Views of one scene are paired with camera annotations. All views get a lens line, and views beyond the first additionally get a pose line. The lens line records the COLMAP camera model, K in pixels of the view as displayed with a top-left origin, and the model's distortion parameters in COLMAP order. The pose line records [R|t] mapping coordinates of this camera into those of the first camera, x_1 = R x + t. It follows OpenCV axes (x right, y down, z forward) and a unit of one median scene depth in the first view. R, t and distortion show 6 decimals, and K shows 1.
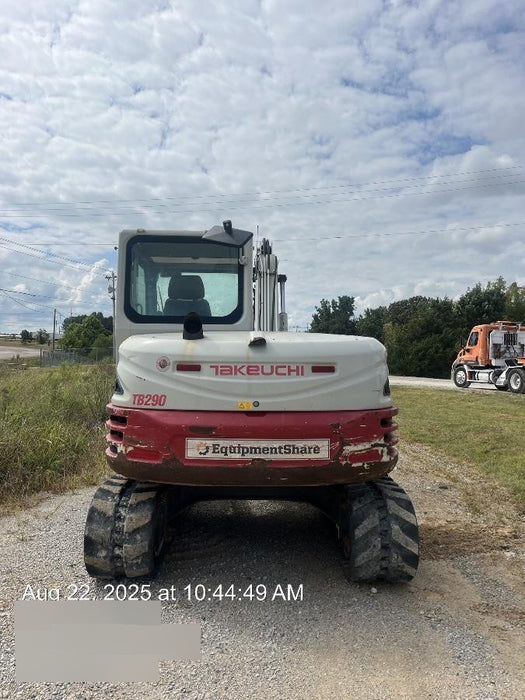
lens RADIAL K [[532.5, 0, 264.1], [0, 532.5, 343.8], [0, 0, 1]] dist [0.040158, -0.015446]
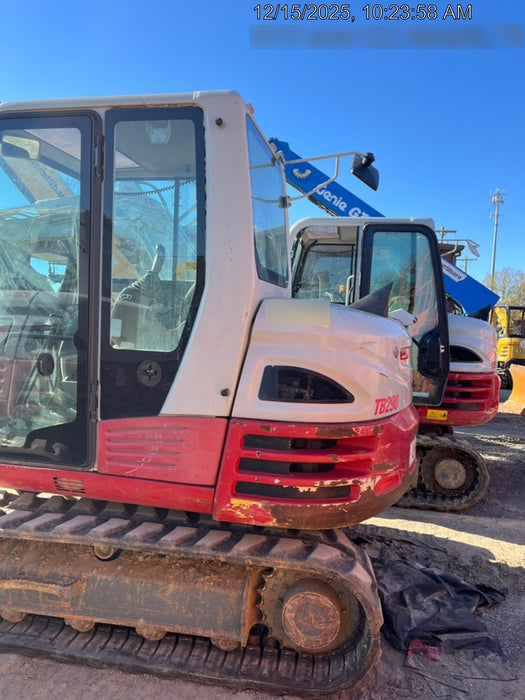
lens RADIAL K [[532.5, 0, 260.6], [0, 532.5, 352.1], [0, 0, 1]] dist [0.040158, -0.015446]
pose [[0.263436, -0.066332, 0.962394, -0.946410], [-0.074061, 0.993298, 0.088735, -0.013422], [-0.961830, -0.094651, 0.256758, 0.999703]]
